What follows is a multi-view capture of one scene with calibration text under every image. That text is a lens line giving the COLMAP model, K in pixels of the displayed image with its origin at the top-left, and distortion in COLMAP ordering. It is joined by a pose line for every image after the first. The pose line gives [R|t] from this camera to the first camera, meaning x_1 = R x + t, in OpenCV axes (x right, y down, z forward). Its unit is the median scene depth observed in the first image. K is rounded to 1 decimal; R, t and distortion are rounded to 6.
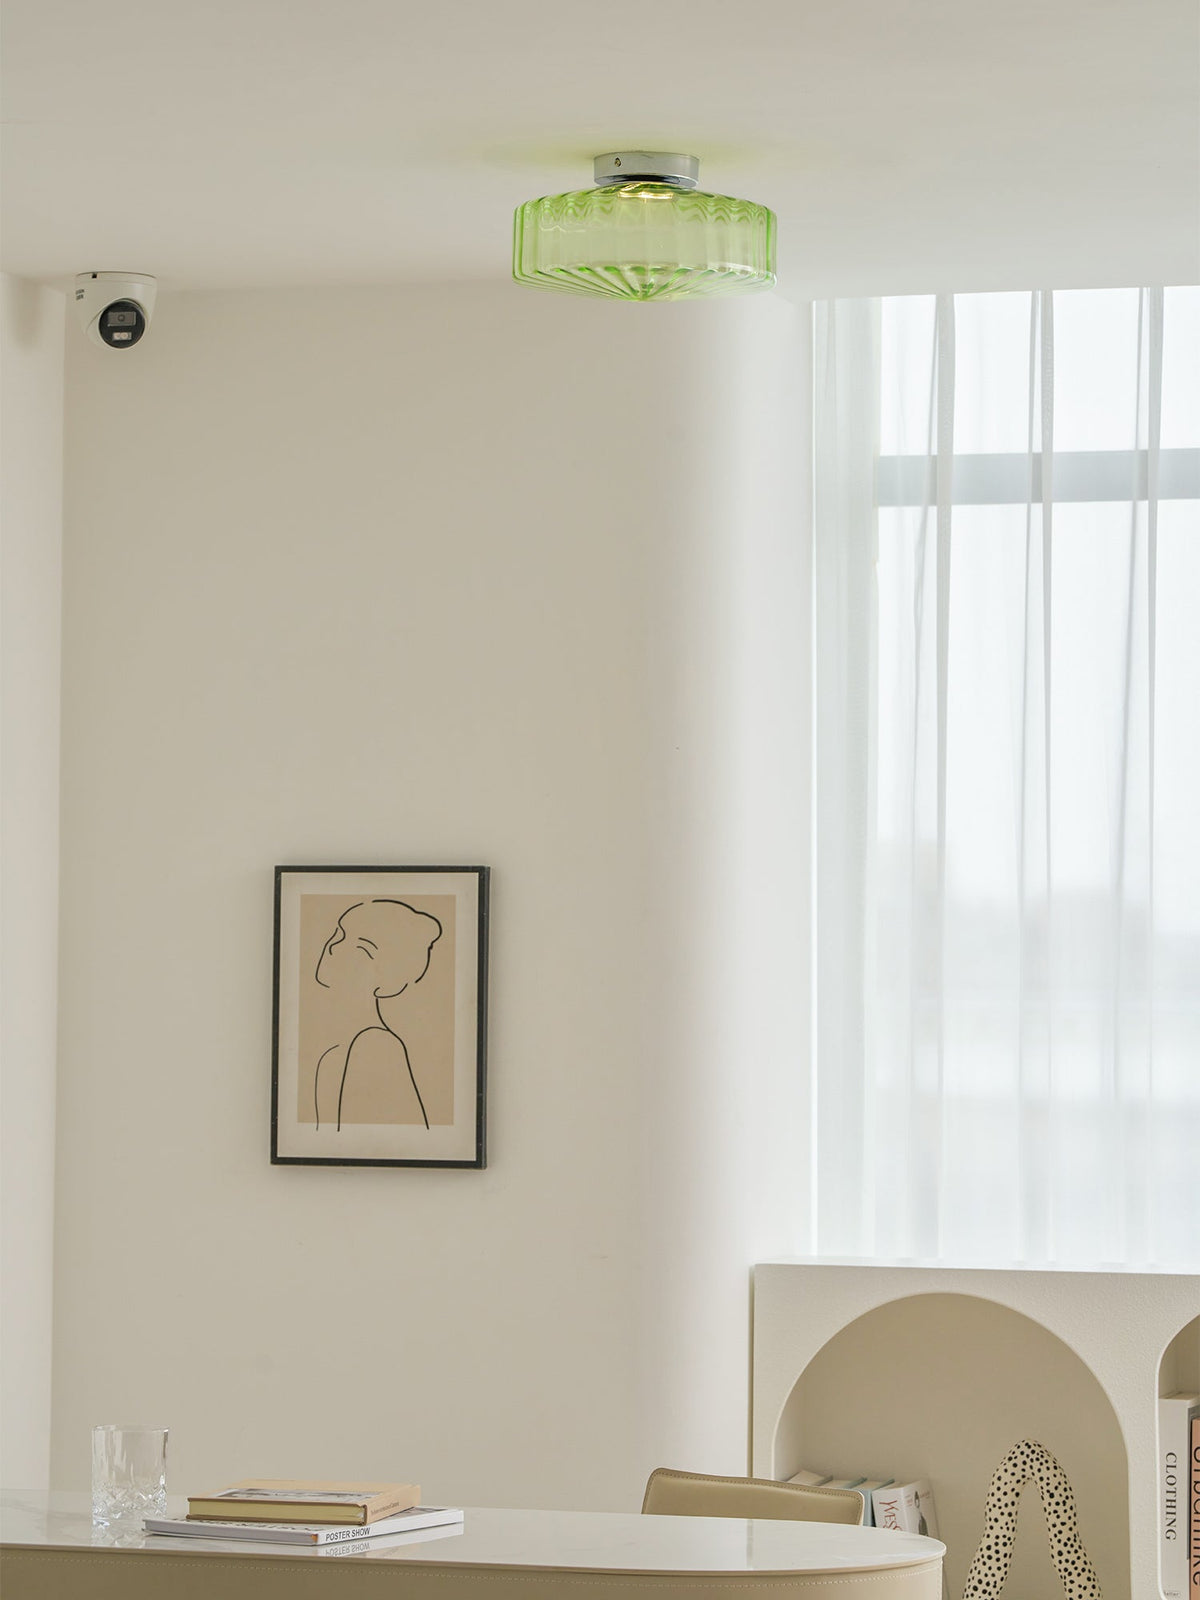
lens RADIAL K [[5457.0, 0, 593.1], [0, 5457.0, 784.0], [0, 0, 1]] dist [0.219290, 0.000000]
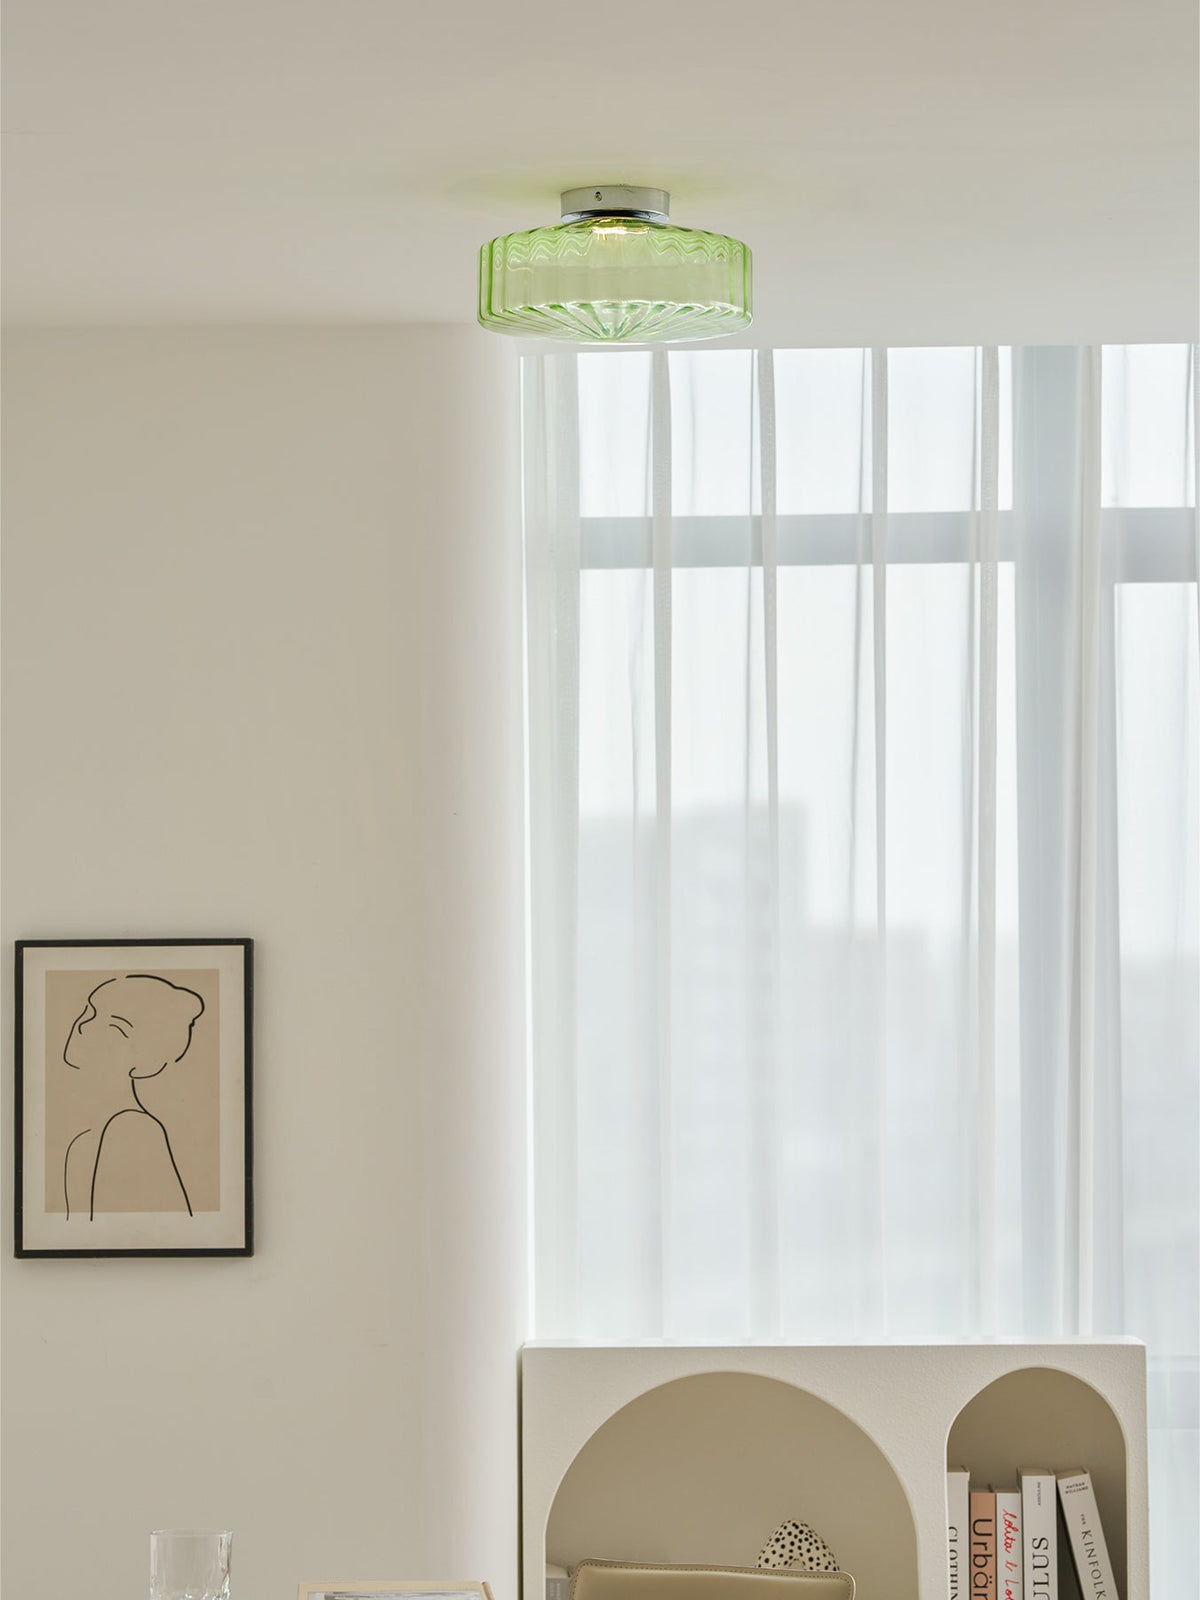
lens RADIAL K [[5457.0, 0, 607.2], [0, 5457.0, 797.6], [0, 0, 1]] dist [0.219290, 0.000000]
pose [[0.963104, -0.001161, 0.269128, -0.216194], [0.006167, 0.999823, -0.017754, 0.007809], [-0.269059, 0.018759, 0.962941, 0.064176]]
